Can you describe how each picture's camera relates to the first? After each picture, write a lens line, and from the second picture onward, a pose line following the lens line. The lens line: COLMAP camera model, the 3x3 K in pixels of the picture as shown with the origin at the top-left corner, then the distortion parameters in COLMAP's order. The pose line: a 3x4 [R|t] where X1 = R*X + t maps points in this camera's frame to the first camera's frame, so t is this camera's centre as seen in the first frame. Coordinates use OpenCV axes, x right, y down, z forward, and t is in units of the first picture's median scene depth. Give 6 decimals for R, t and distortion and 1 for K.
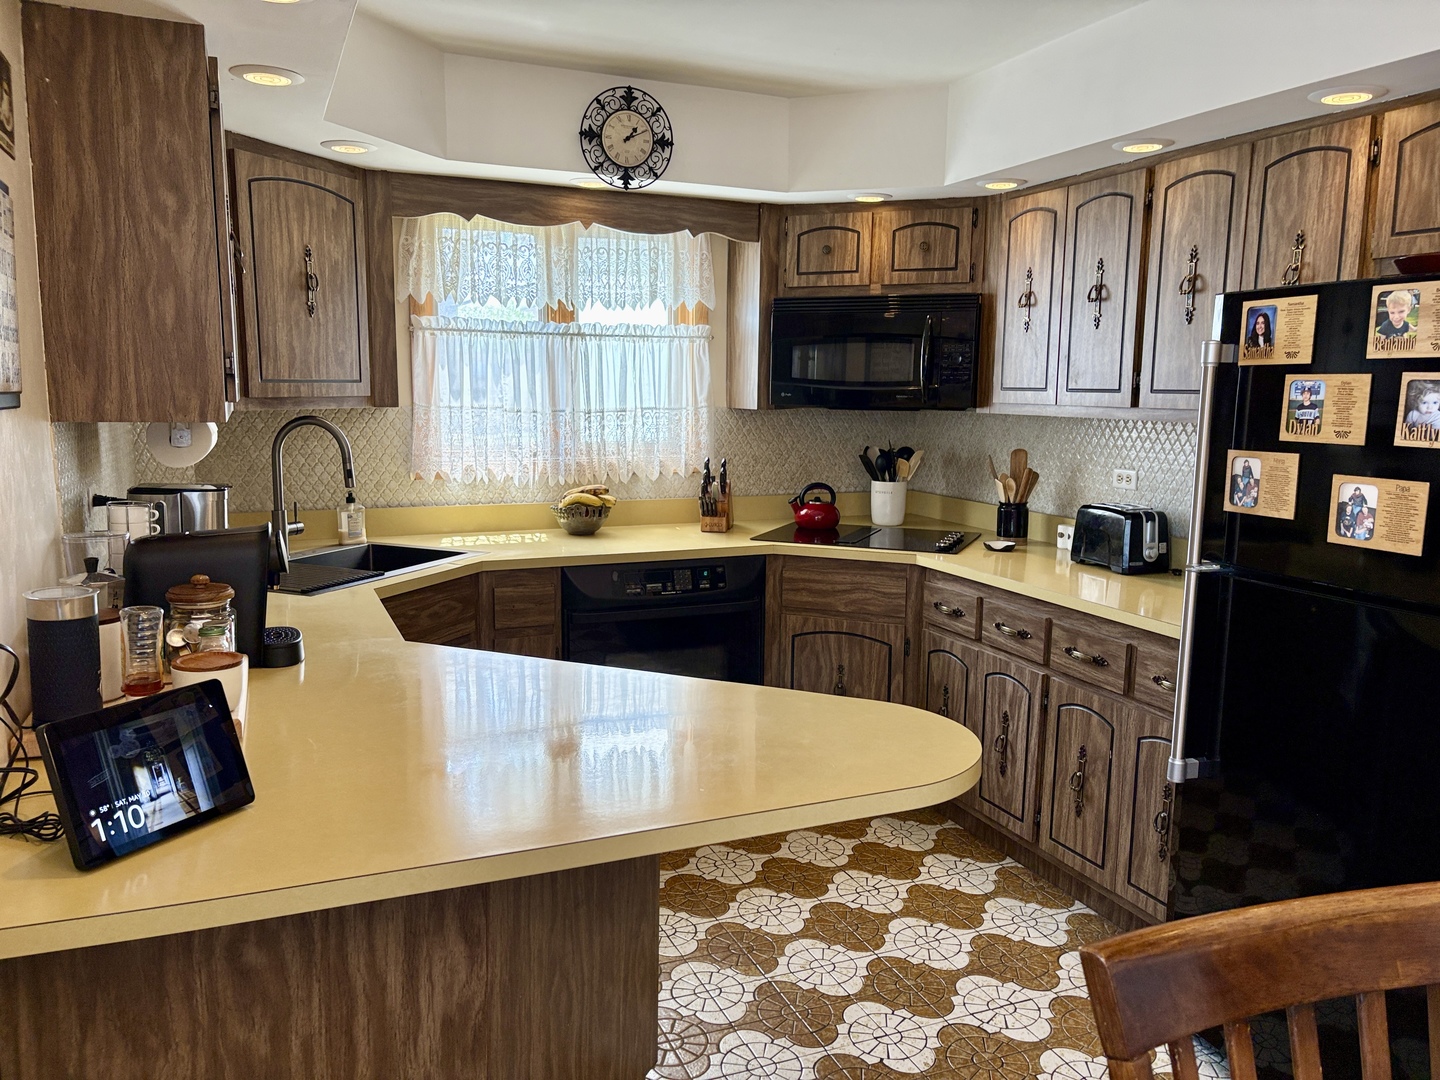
lens RADIAL K [[1080.9, 0, 723.2], [0, 1080.9, 544.5], [0, 0, 1]] dist [0.005796, -0.012730]
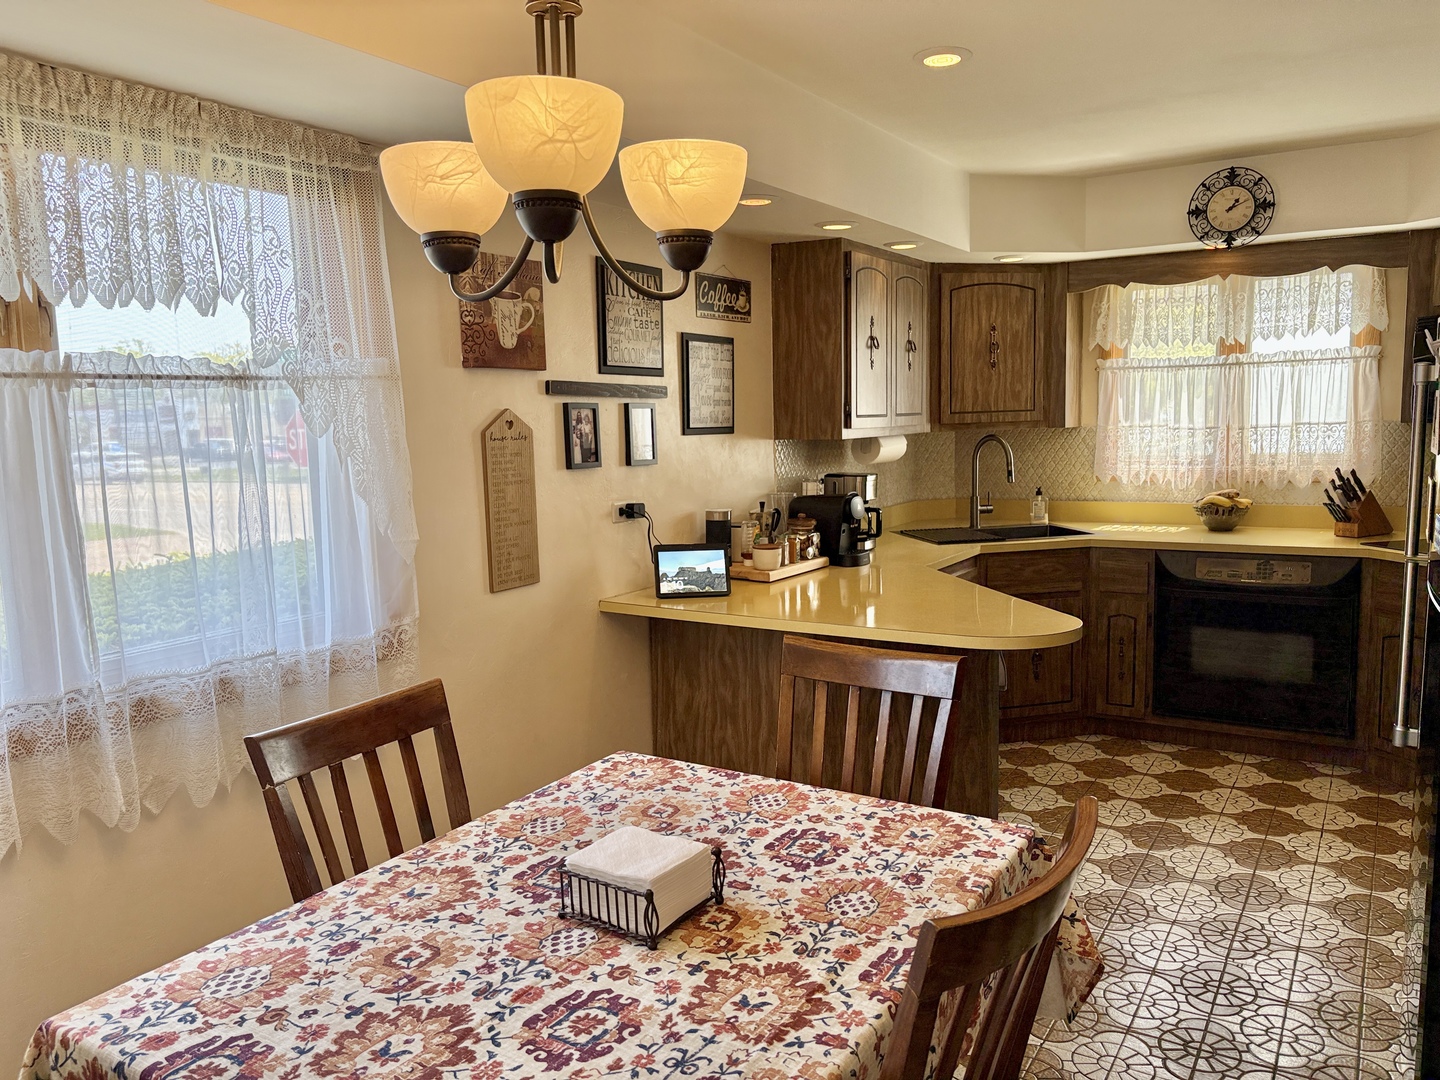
lens RADIAL K [[1080.9, 0, 717.0], [0, 1080.9, 543.9], [0, 0, 1]] dist [0.005796, -0.012730]
pose [[0.574985, 0.072584, -0.814938, 0.615203], [-0.086633, 0.995859, 0.027574, 0.024384], [0.813564, 0.054746, 0.578892, -0.176702]]
